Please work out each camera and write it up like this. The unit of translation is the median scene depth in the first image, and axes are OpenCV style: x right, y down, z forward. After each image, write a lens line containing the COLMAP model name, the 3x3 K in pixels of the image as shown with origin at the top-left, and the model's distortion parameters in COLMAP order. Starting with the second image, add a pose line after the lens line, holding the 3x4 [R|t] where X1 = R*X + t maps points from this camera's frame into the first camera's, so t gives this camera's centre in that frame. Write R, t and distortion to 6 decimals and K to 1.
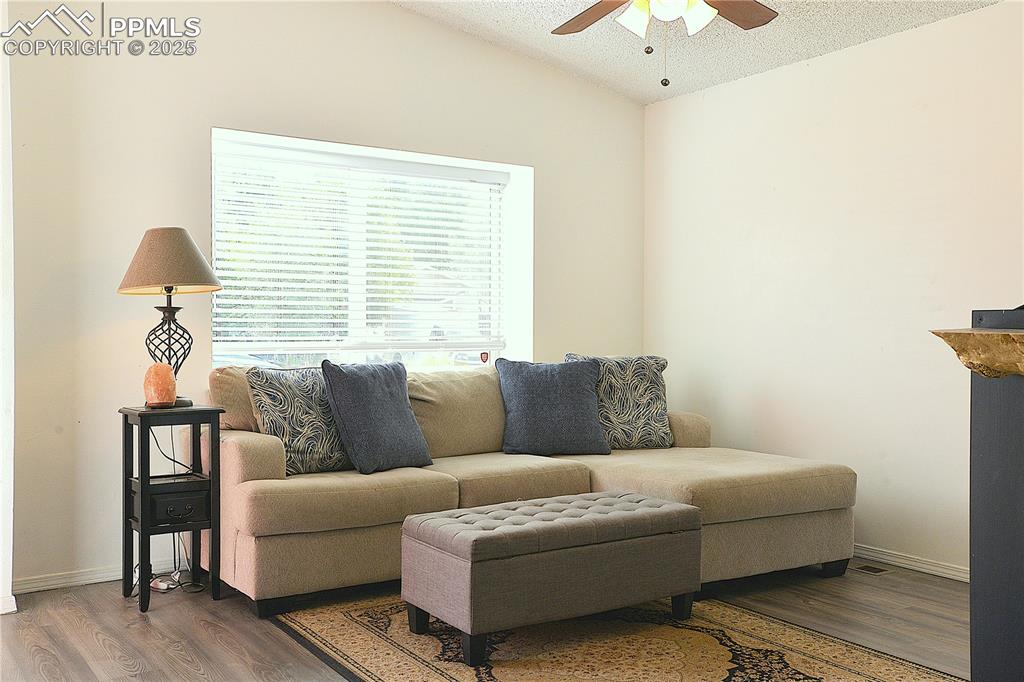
lens RADIAL K [[795.9, 0, 513.1], [0, 795.9, 335.4], [0, 0, 1]] dist [-0.003531, 0.068152]
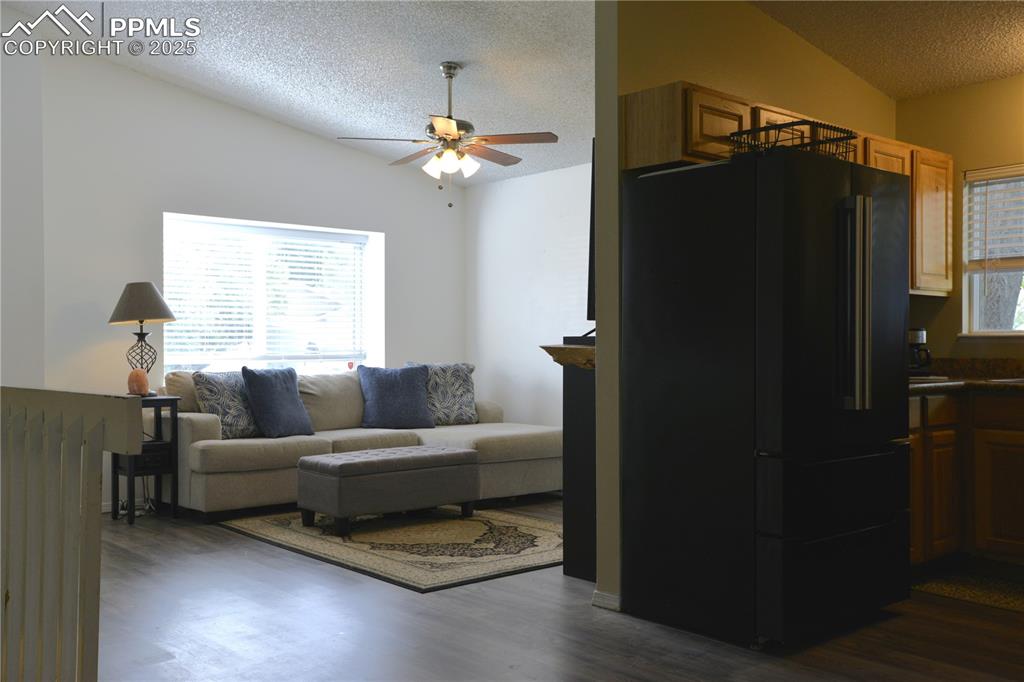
lens RADIAL K [[968.8, 0, 513.9], [0, 968.8, 340.5], [0, 0, 1]] dist [0.058721, 0.016117]
pose [[0.993261, -0.004956, 0.115795, 0.061767], [0.006267, 0.999920, -0.010955, 0.004409], [-0.115732, 0.011607, 0.993213, -0.878009]]
